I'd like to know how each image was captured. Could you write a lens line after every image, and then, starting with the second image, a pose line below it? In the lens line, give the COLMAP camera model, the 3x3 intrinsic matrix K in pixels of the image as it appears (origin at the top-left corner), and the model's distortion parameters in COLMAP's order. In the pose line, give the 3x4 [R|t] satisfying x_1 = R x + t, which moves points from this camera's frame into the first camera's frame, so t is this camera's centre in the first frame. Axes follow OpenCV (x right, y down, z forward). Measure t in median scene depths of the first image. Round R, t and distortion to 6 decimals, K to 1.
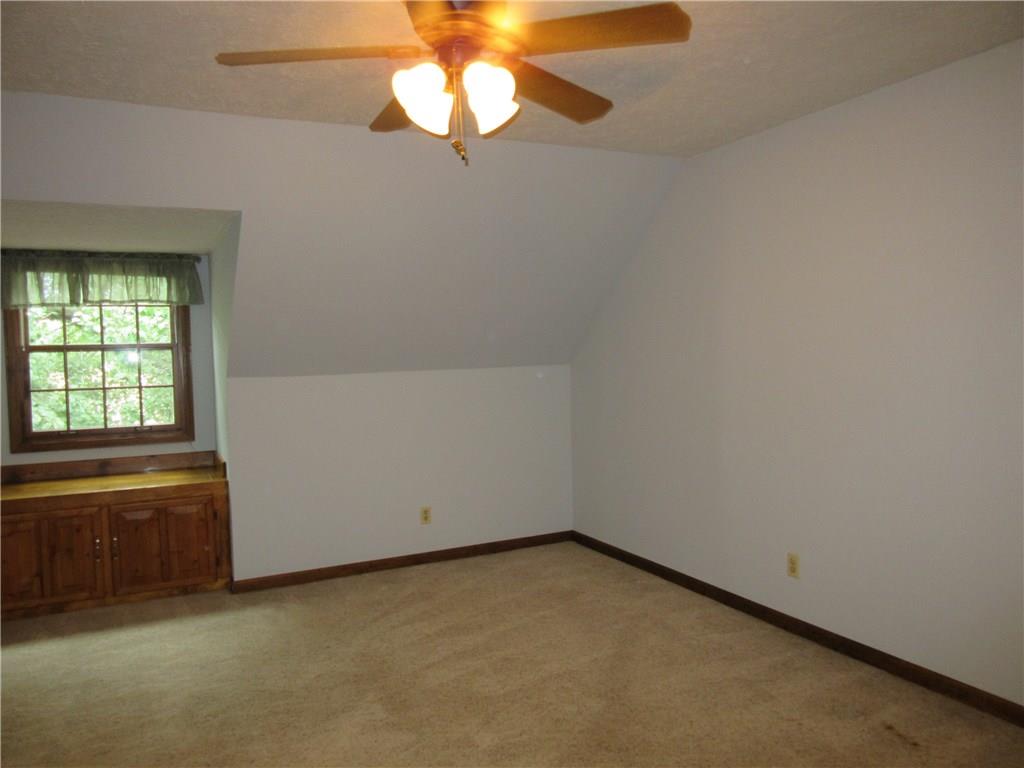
lens RADIAL K [[762.5, 0, 514.8], [0, 762.5, 386.6], [0, 0, 1]] dist [-0.031580, 0.010017]
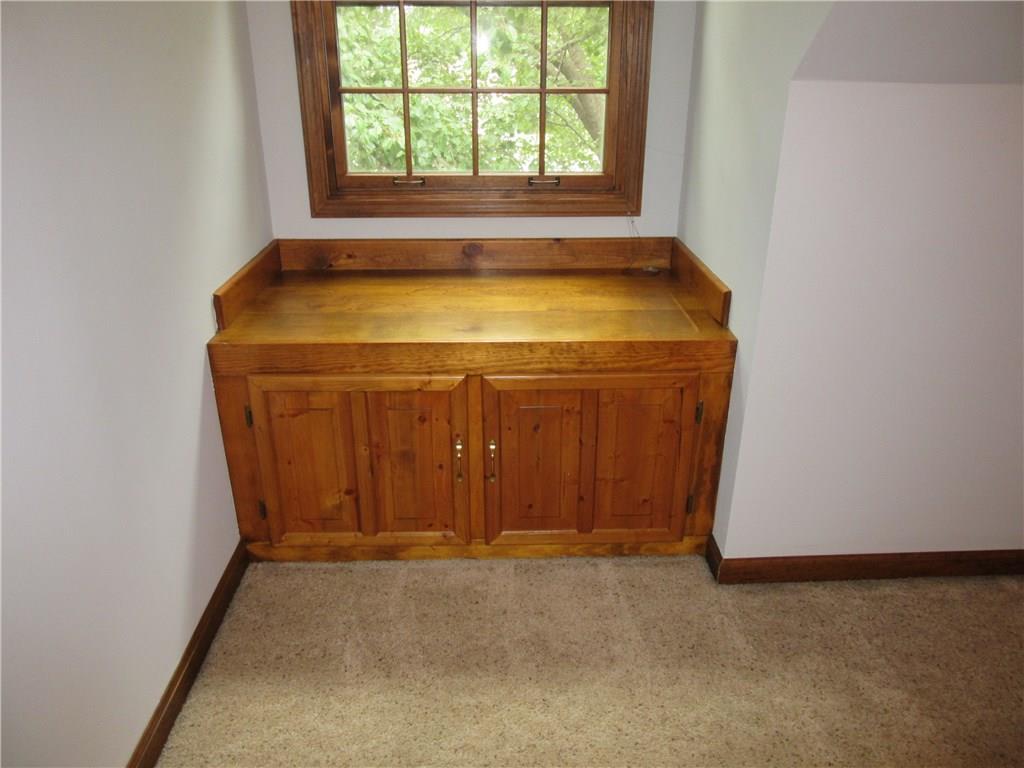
lens RADIAL K [[762.5, 0, 510.3], [0, 762.5, 384.7], [0, 0, 1]] dist [-0.031580, 0.010017]
pose [[0.906959, 0.190364, -0.375749, -0.329451], [-0.040073, 0.927000, 0.372915, -0.006132], [0.419309, -0.323162, 0.848379, 0.582237]]
